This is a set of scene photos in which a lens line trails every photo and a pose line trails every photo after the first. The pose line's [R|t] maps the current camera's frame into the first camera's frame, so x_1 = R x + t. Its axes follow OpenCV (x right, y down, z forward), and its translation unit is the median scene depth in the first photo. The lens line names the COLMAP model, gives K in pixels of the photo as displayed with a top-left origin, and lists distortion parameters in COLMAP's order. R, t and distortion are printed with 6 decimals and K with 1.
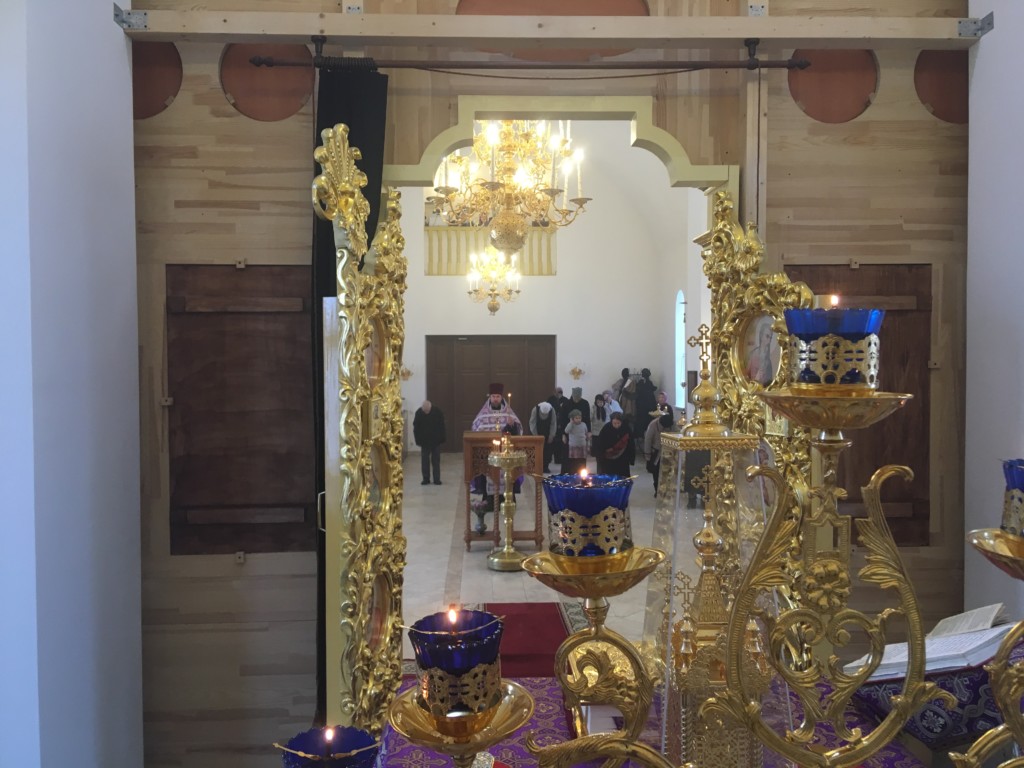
lens RADIAL K [[875.5, 0, 512.0], [0, 875.5, 384.0], [0, 0, 1]] dist [0.158817, -0.234990]
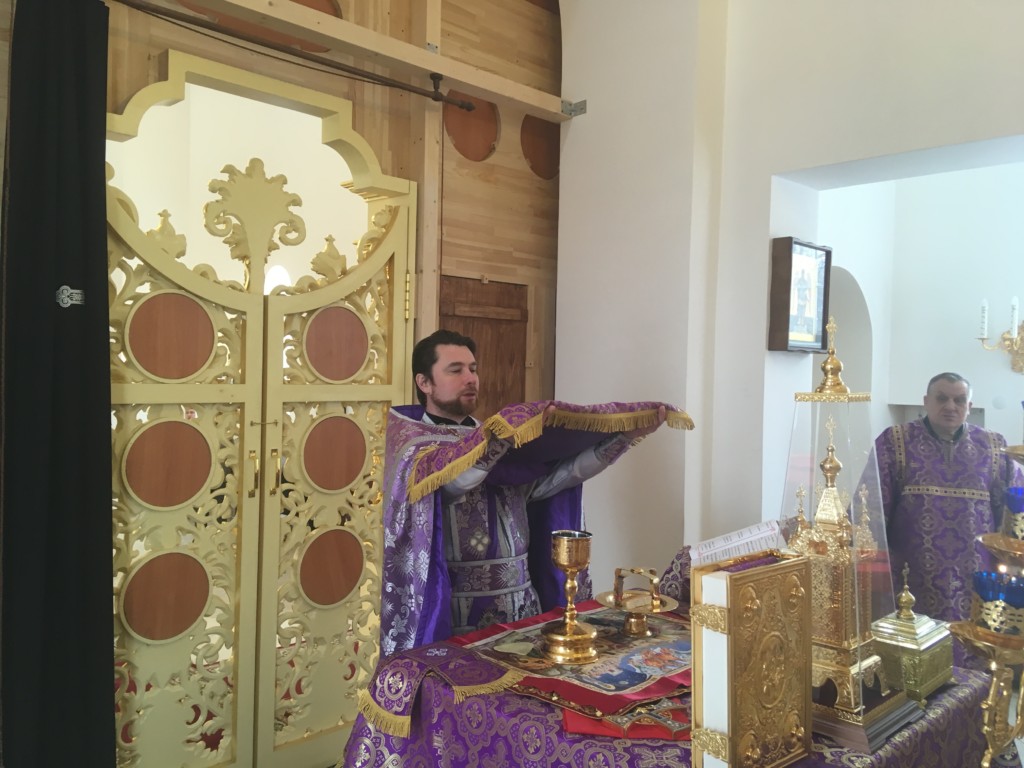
lens RADIAL K [[875.5, 0, 512.0], [0, 875.5, 384.0], [0, 0, 1]] dist [0.158817, -0.234990]
pose [[0.733365, 0.009443, 0.679769, -0.409062], [-0.007779, 0.999955, -0.005498, 0.014153], [-0.679790, -0.001256, 0.733405, 0.099478]]
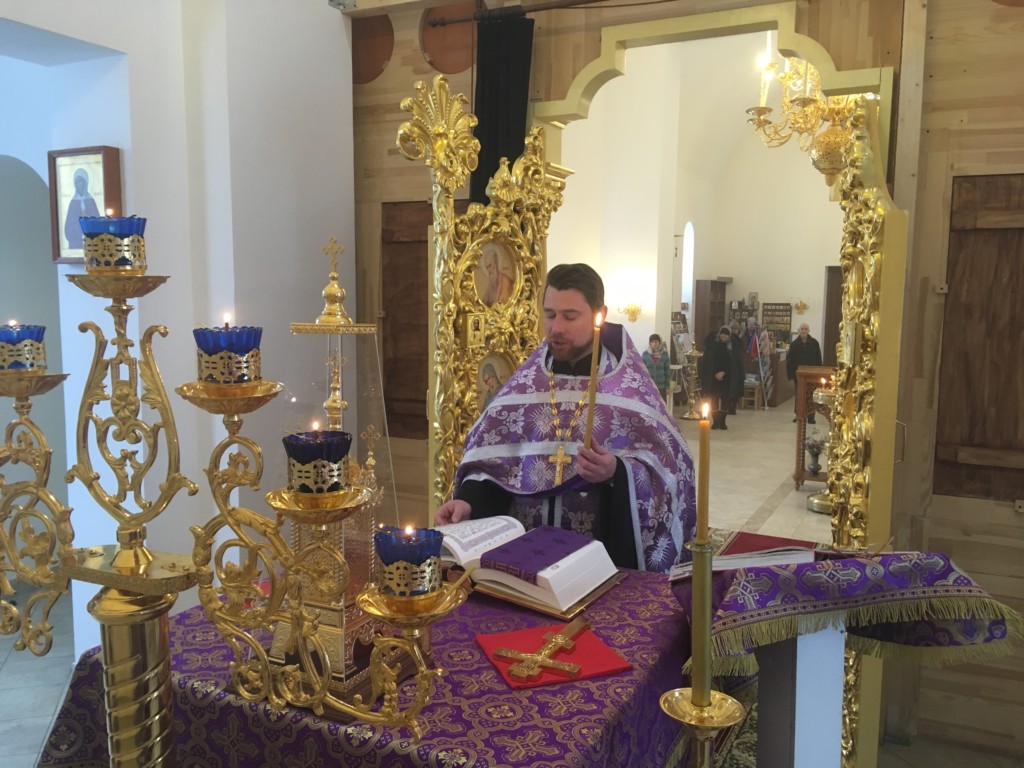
lens RADIAL K [[875.5, 0, 512.0], [0, 875.5, 384.0], [0, 0, 1]] dist [0.158817, -0.234990]
pose [[0.874278, 0.065968, -0.480923, 0.373104], [-0.030419, 0.996221, 0.081351, 0.011261], [0.484472, -0.056494, 0.872981, 0.004011]]
